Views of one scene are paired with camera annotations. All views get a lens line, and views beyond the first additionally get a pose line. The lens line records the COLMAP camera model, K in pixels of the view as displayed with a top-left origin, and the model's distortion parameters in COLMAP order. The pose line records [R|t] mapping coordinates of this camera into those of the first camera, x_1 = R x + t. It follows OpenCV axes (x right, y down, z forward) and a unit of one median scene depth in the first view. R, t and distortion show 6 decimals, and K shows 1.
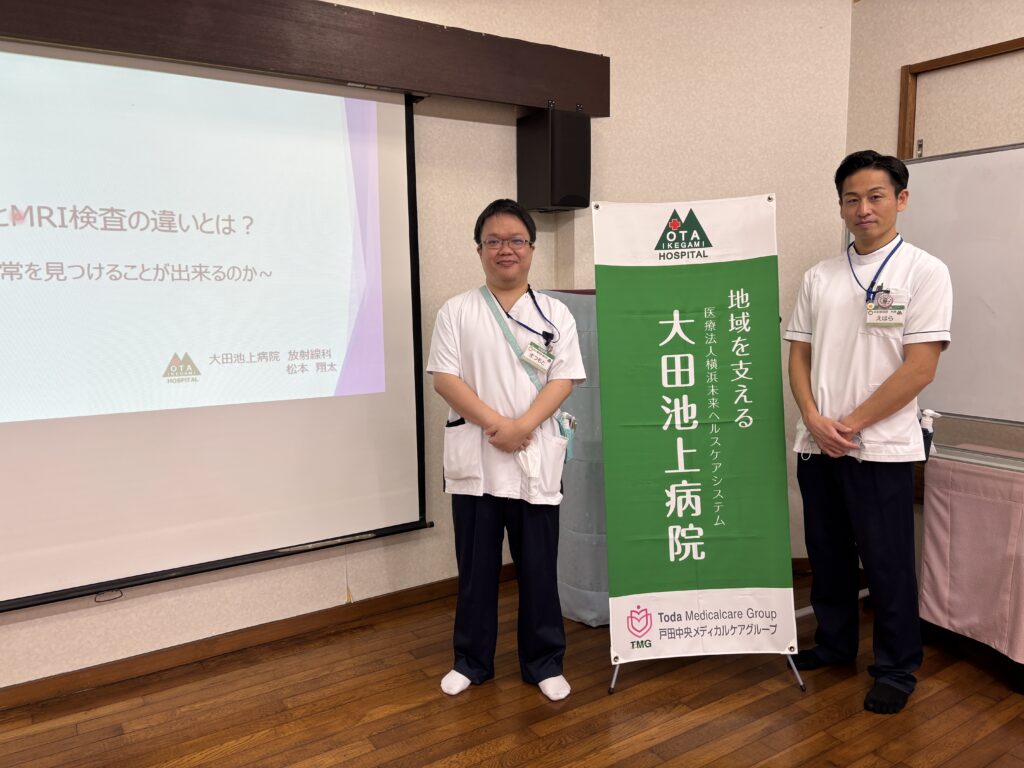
lens RADIAL K [[775.5, 0, 492.4], [0, 775.5, 391.3], [0, 0, 1]] dist [-0.002188, -0.000546]
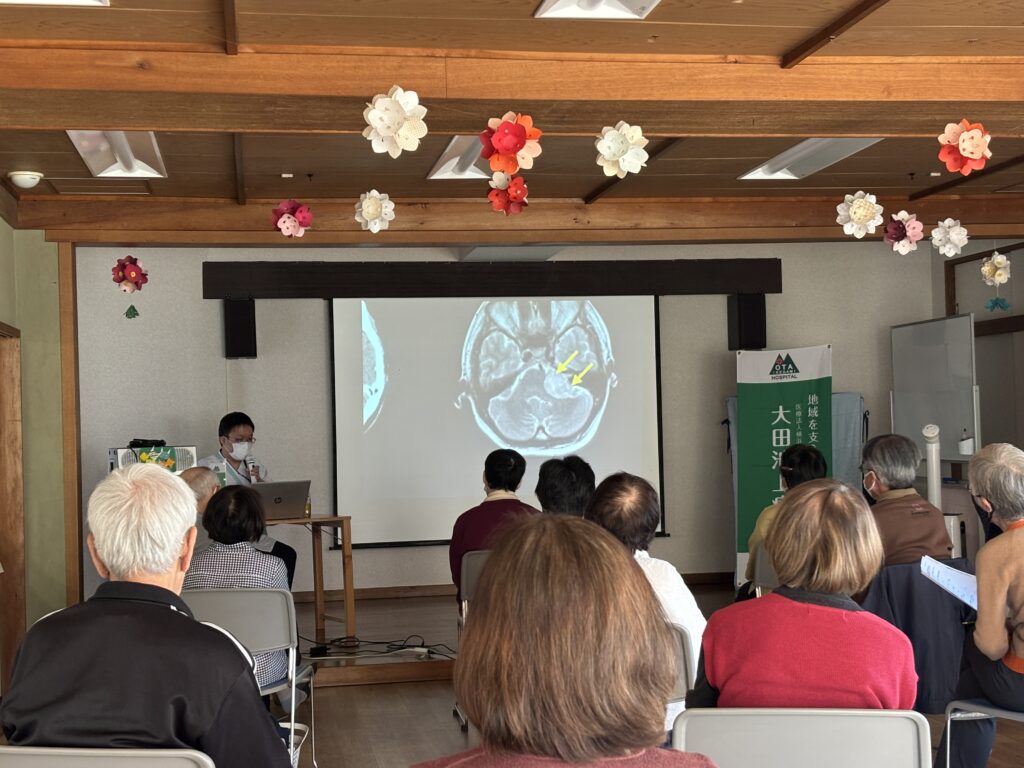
lens RADIAL K [[1546.3, 0, 514.0], [0, 1546.3, 388.6], [0, 0, 1]] dist [0.250472, -0.939109]
pose [[0.929169, -0.012816, -0.369432, 1.043157], [-0.042793, 0.988950, -0.141936, 0.423723], [0.367169, 0.147691, 0.918354, -2.754329]]
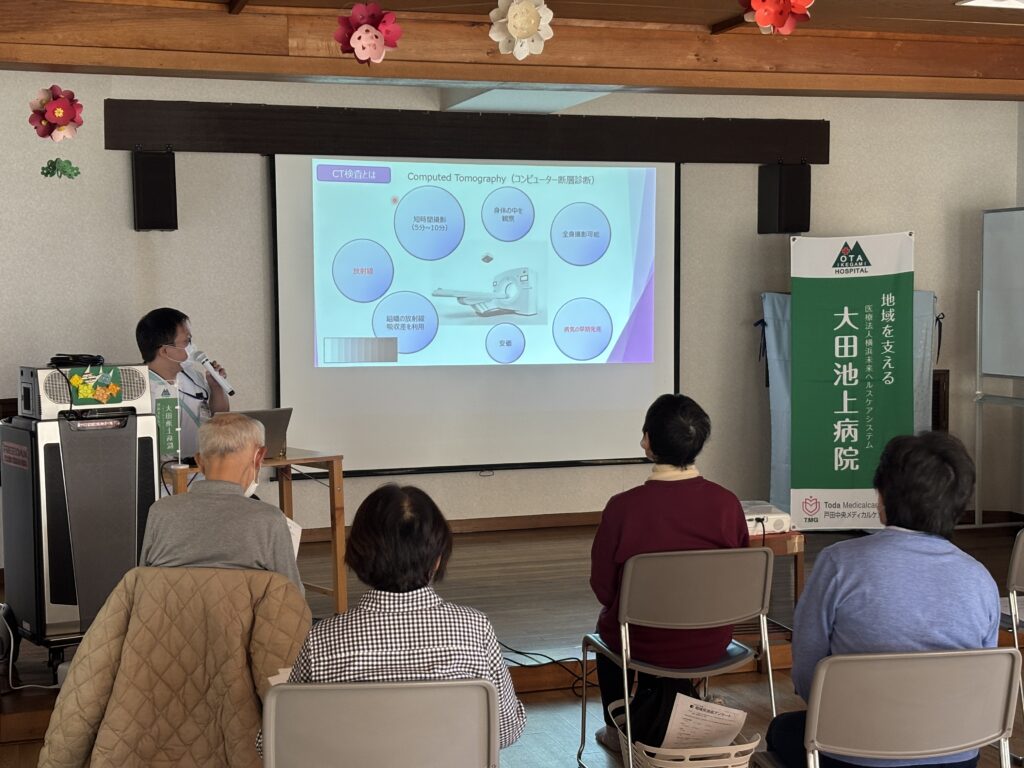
lens RADIAL K [[1546.3, 0, 514.0], [0, 1546.3, 388.6], [0, 0, 1]] dist [0.250472, -0.939109]
pose [[0.972668, 0.028851, -0.230402, 0.315785], [-0.043364, 0.997364, -0.058179, 0.263131], [0.228116, 0.066580, 0.971355, -2.125122]]
